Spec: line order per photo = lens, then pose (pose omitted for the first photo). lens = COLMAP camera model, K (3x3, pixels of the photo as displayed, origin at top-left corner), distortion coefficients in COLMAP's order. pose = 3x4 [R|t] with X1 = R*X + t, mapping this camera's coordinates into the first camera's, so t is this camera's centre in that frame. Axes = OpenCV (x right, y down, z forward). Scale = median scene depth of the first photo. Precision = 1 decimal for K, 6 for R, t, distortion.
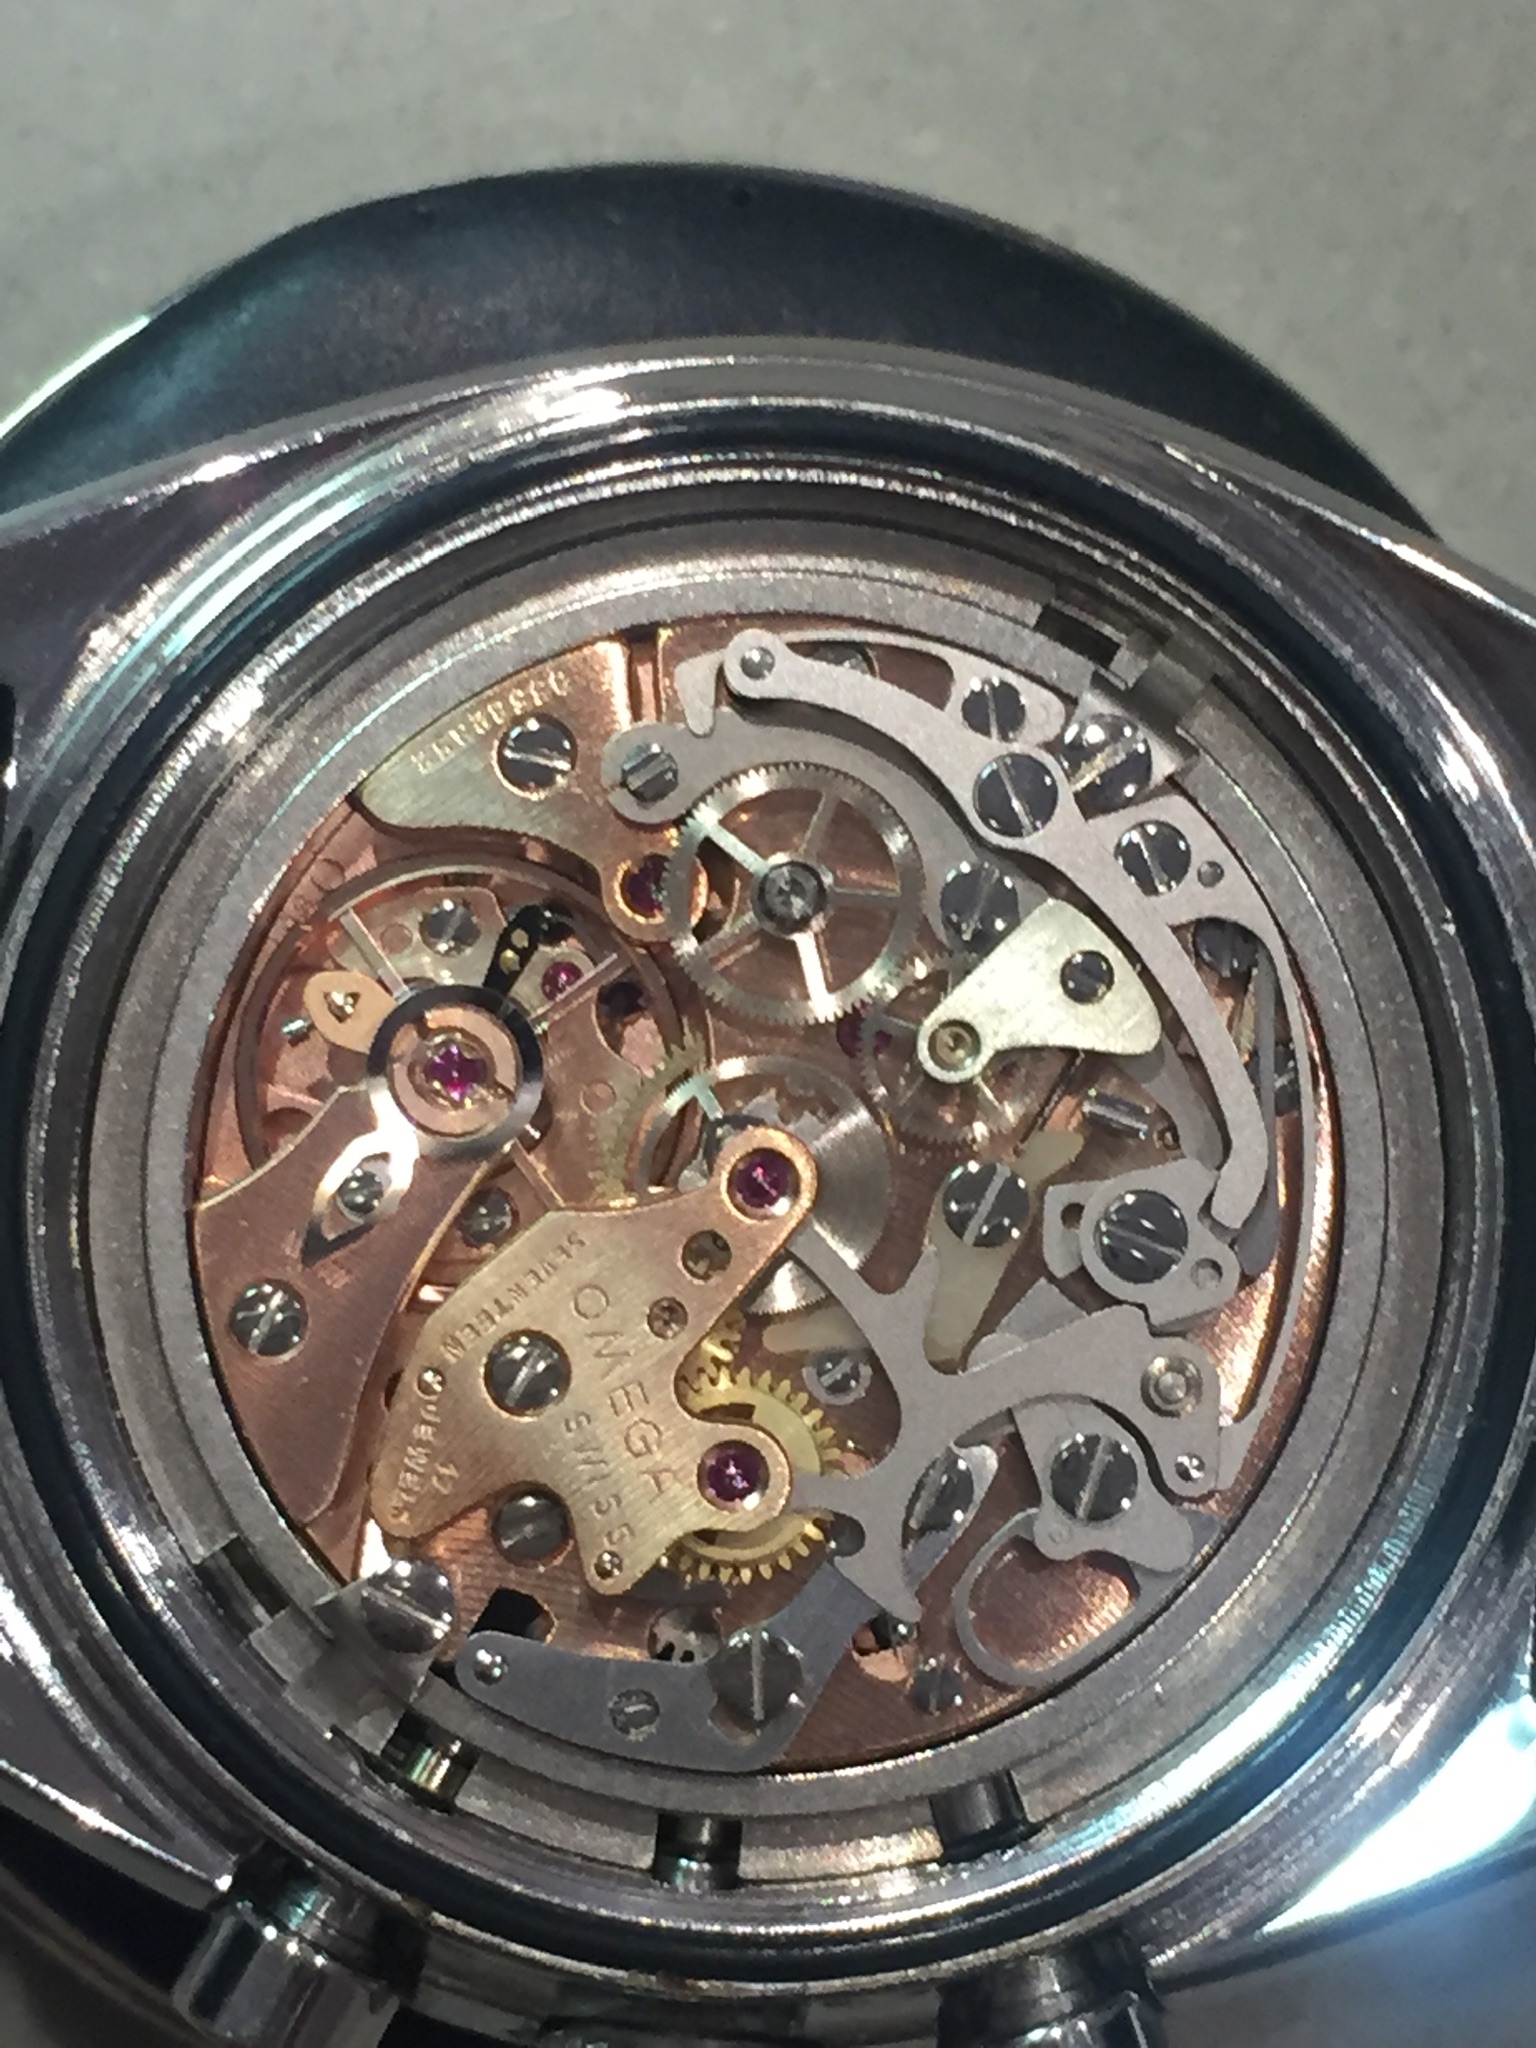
lens RADIAL K [[4574.0, 0, 767.5], [0, 4574.0, 1024.9], [0, 0, 1]] dist [0.002999, 0.410421]
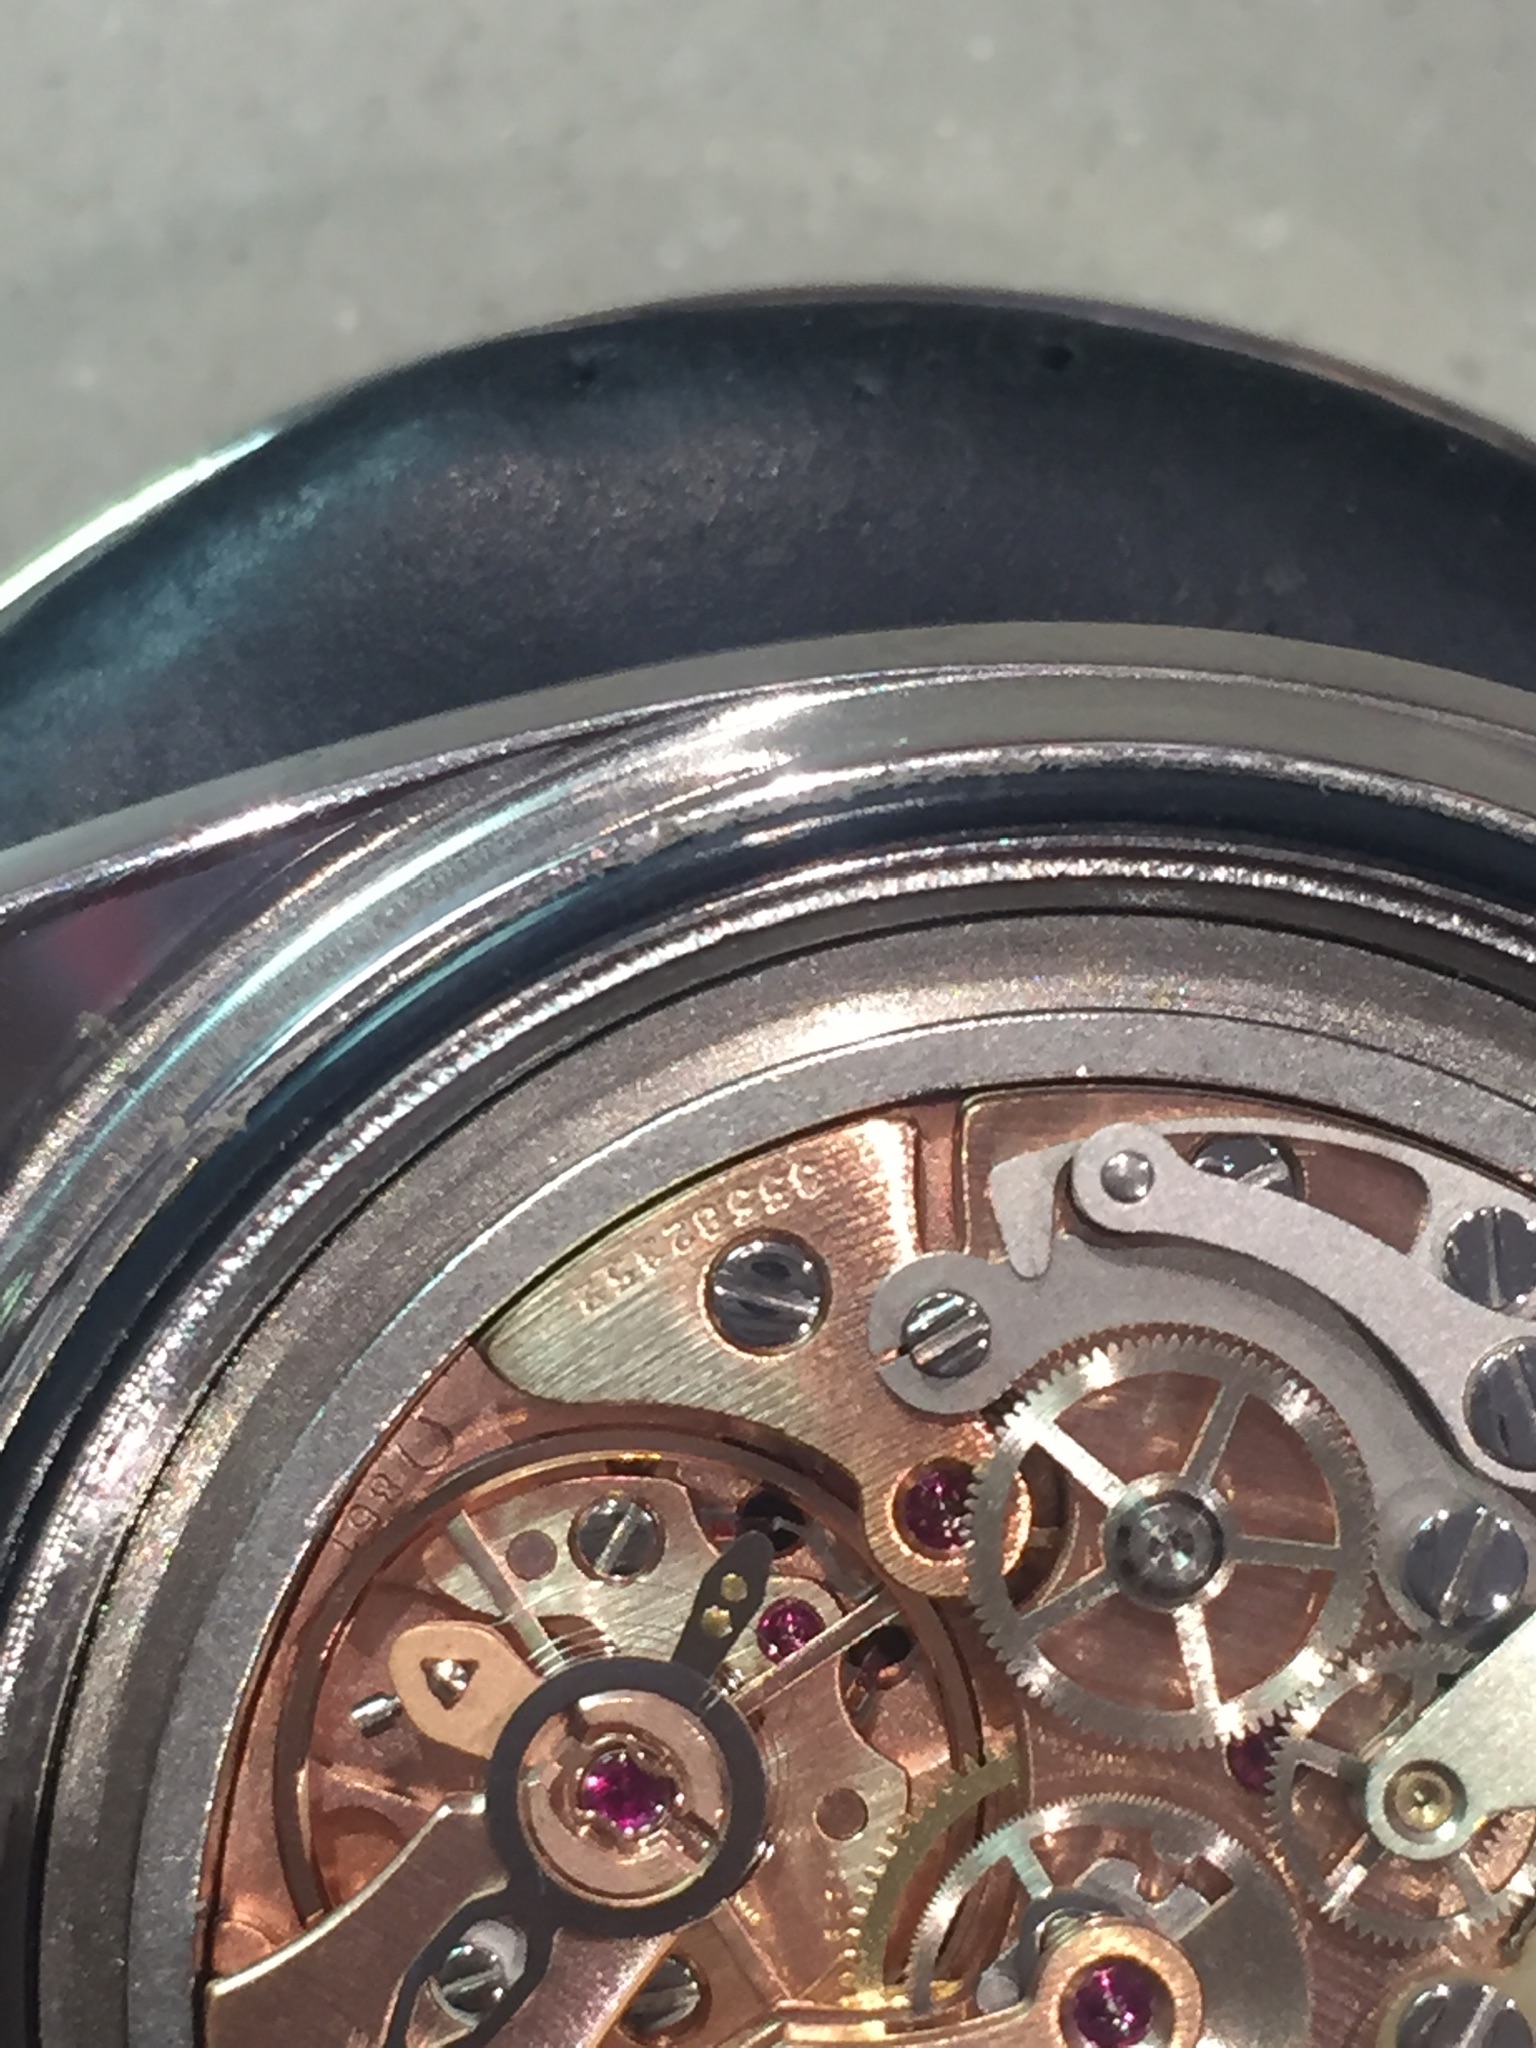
lens RADIAL K [[4622.6, 0, 844.1], [0, 4622.6, 1023.0], [0, 0, 1]] dist [0.094389, -0.168785]
pose [[0.999138, 0.029993, 0.028692, -0.059466], [-0.031221, 0.998570, 0.043389, -0.125259], [-0.027350, -0.044248, 0.998646, 0.360089]]
